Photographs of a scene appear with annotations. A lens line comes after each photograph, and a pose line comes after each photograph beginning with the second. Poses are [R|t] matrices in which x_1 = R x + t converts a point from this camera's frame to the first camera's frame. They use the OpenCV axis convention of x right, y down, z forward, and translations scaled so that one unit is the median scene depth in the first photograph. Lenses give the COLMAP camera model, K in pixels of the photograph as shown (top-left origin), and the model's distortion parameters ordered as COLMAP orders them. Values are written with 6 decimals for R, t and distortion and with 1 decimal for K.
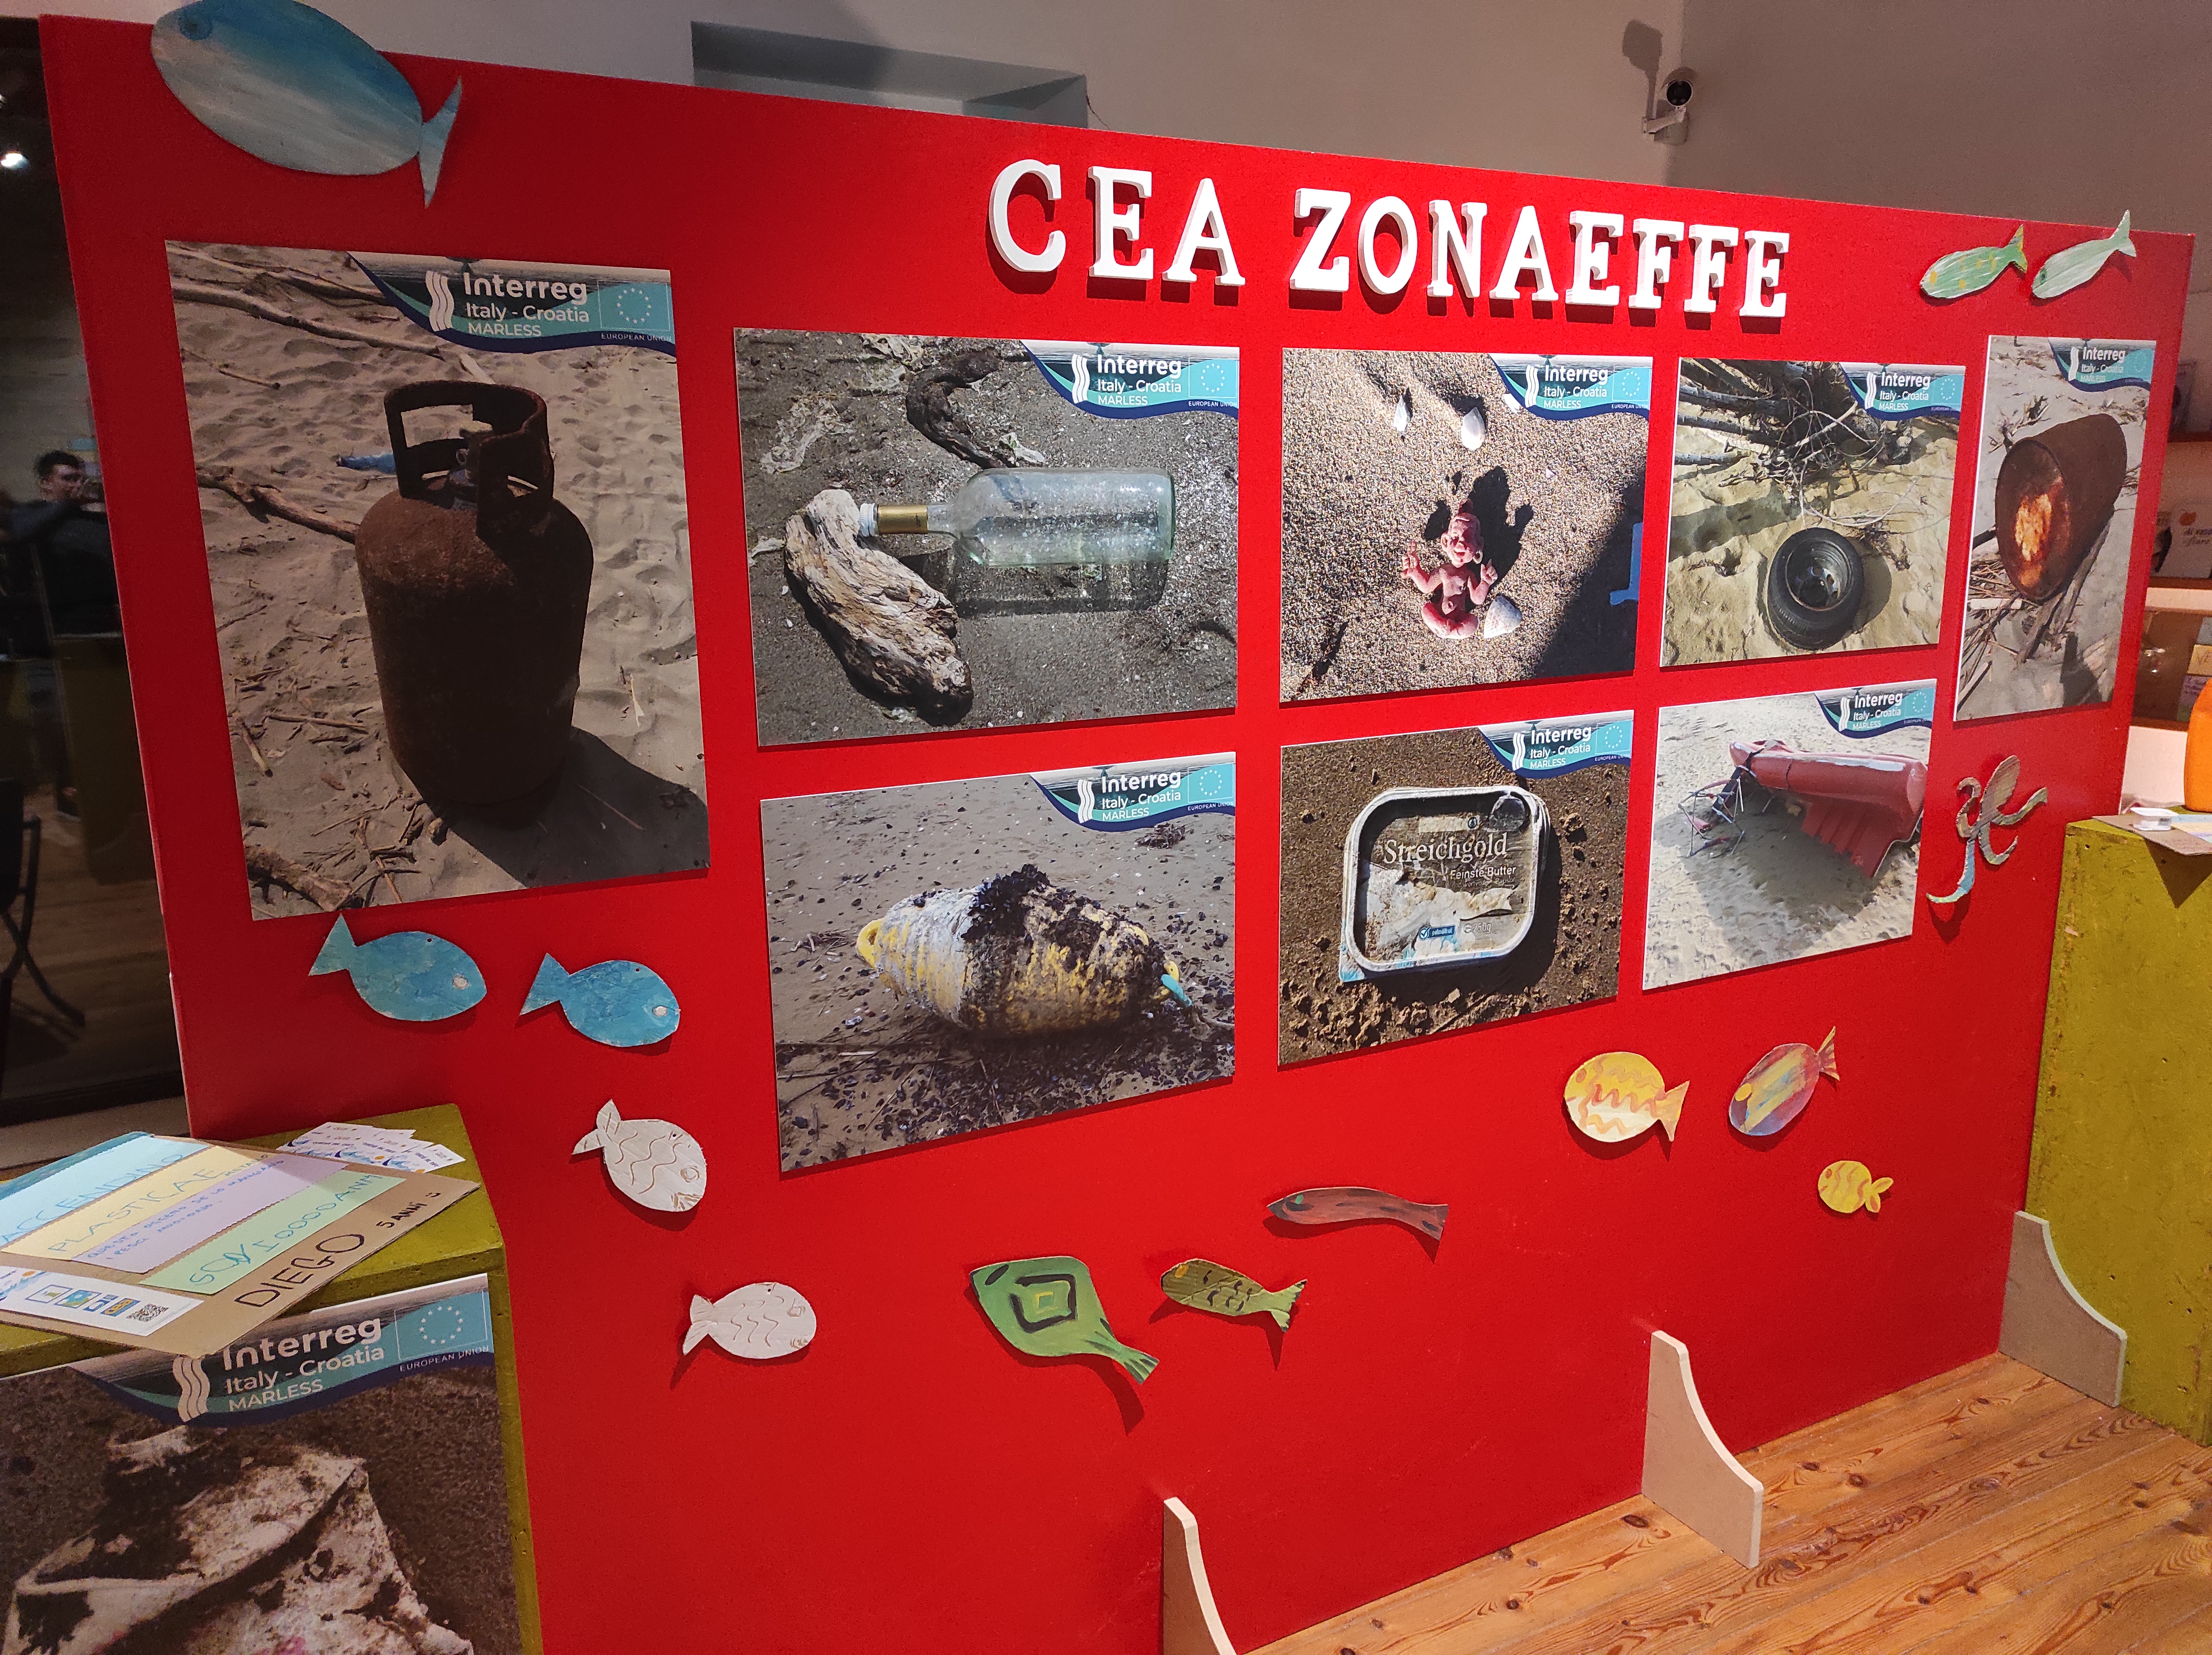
lens RADIAL K [[1667.1, 0, 1111.6], [0, 1667.1, 832.1], [0, 0, 1]] dist [0.072145, -0.053885]
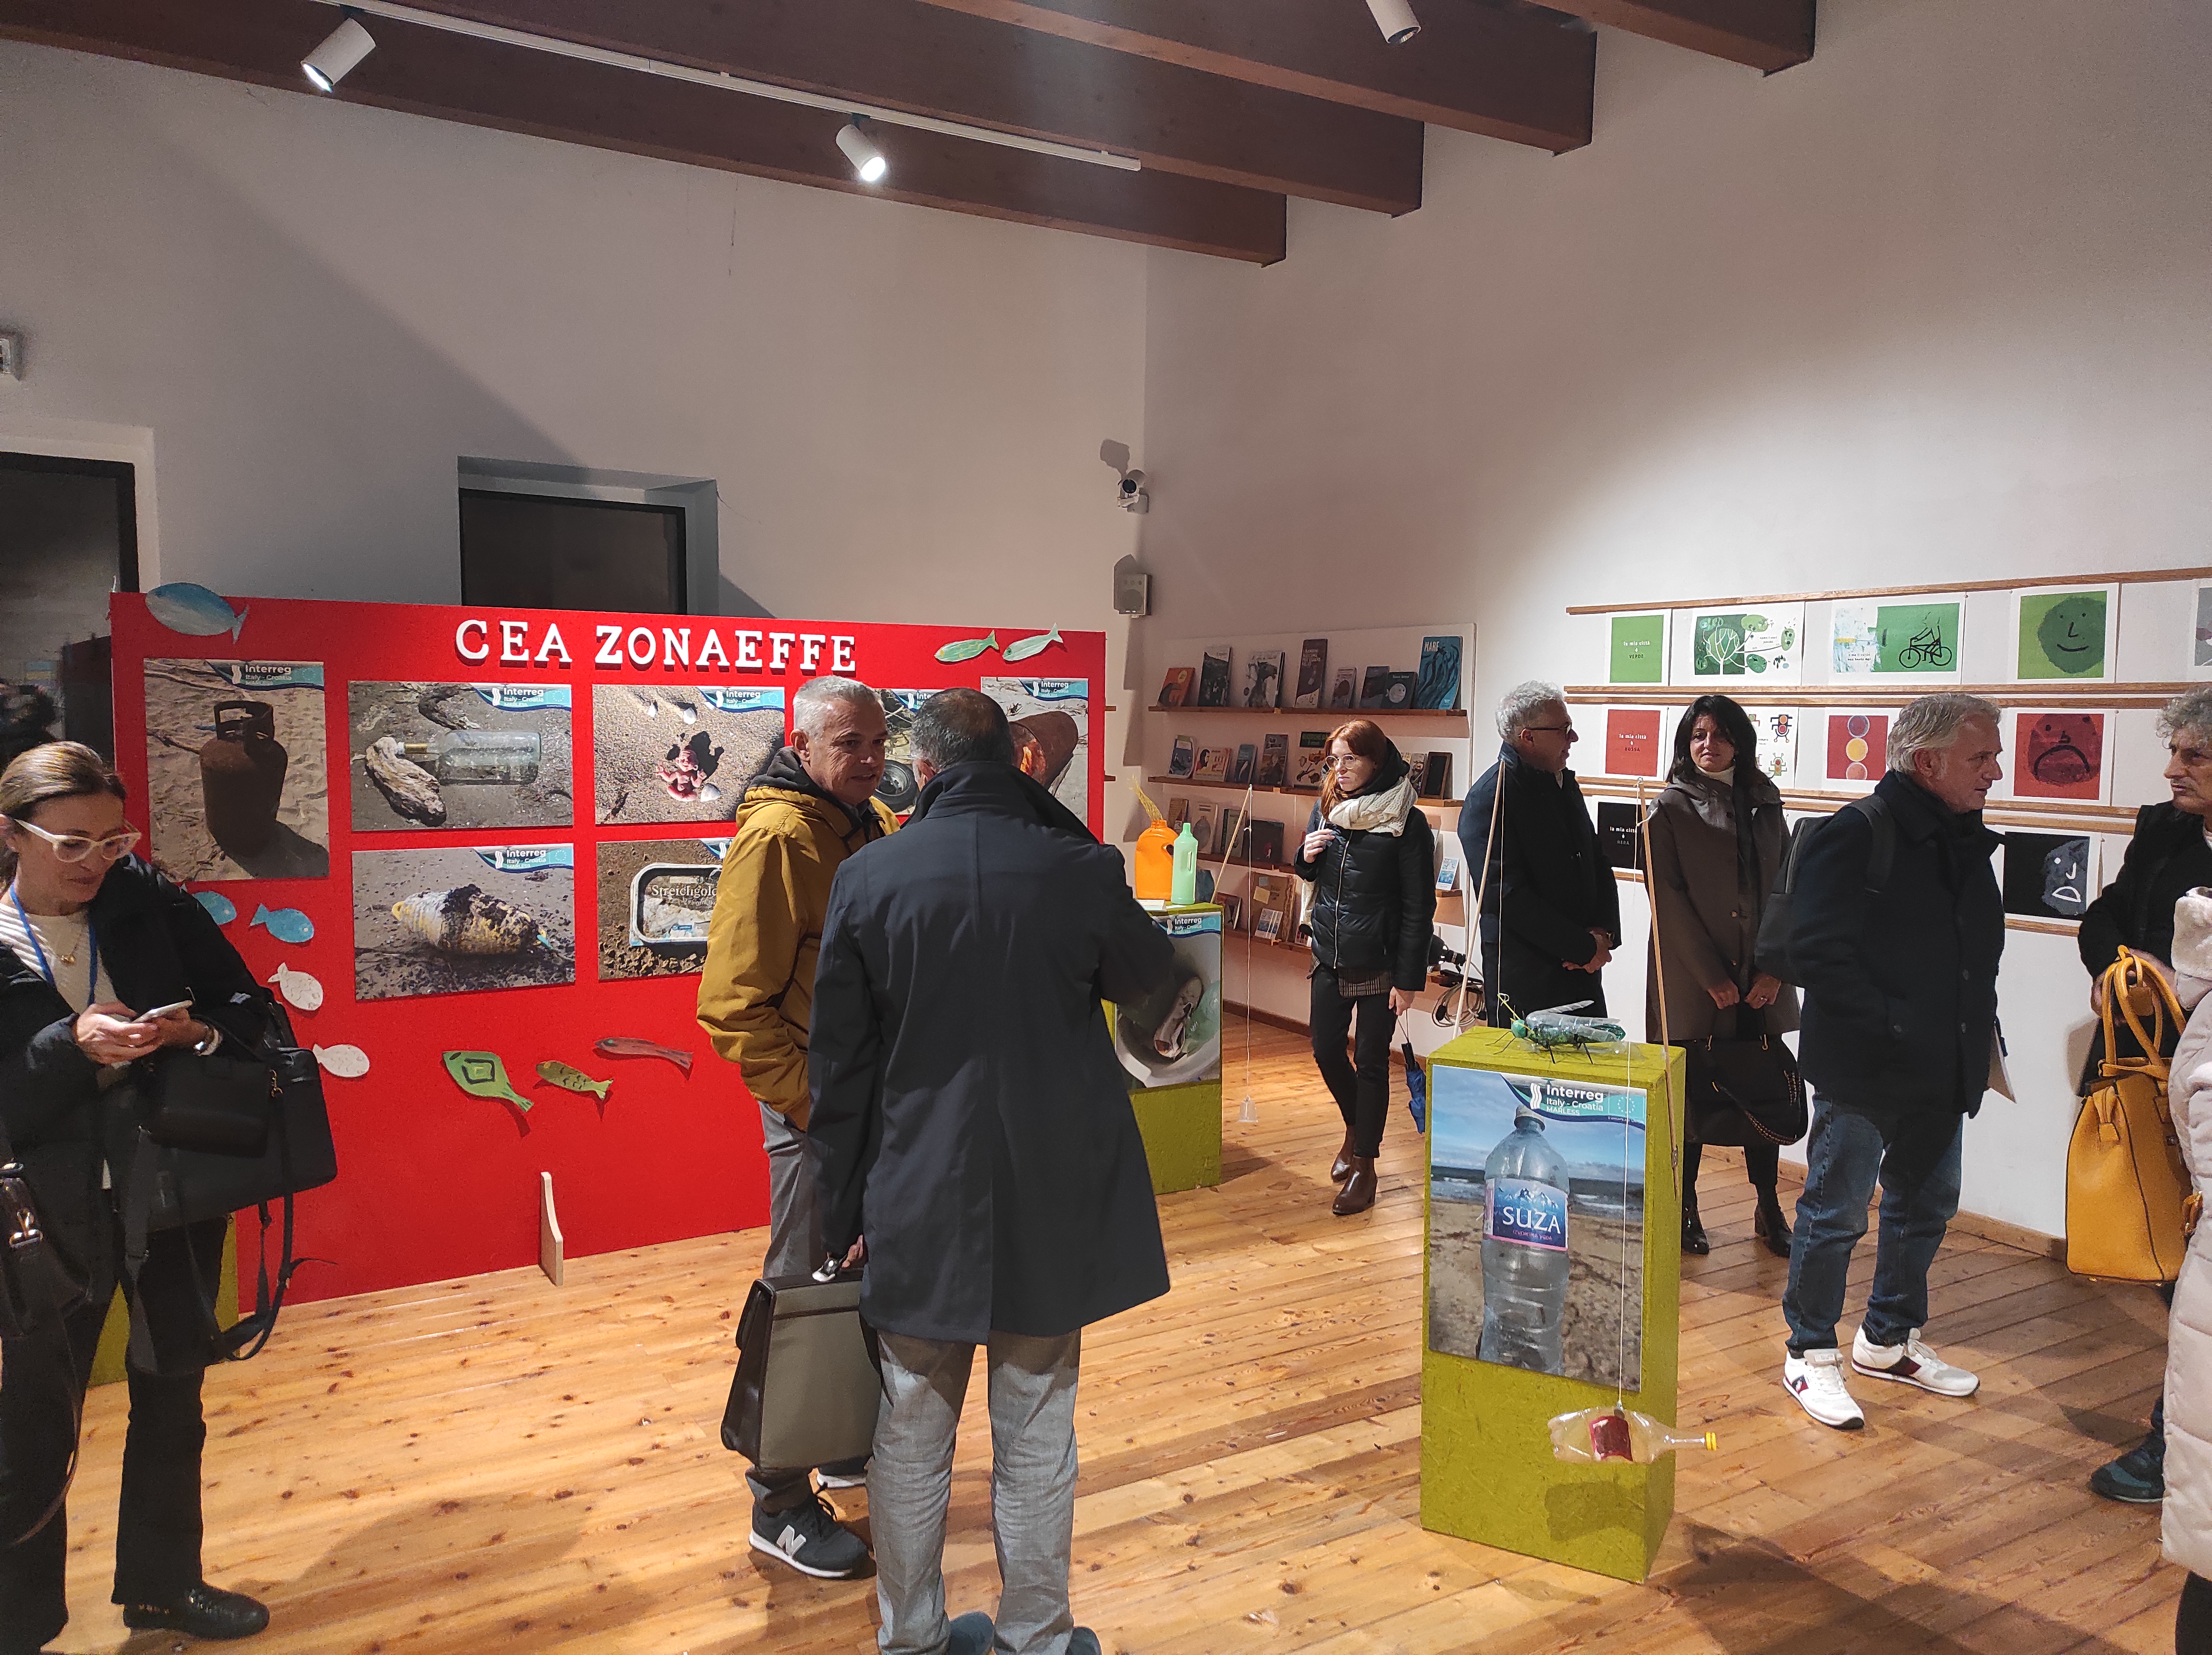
lens RADIAL K [[1667.1, 0, 1114.5], [0, 1667.1, 820.8], [0, 0, 1]] dist [0.072145, -0.053885]
pose [[0.998812, 0.017464, 0.045489, 0.791856], [-0.011276, 0.991068, -0.132882, 0.248445], [-0.047403, 0.132211, 0.990087, -1.550910]]
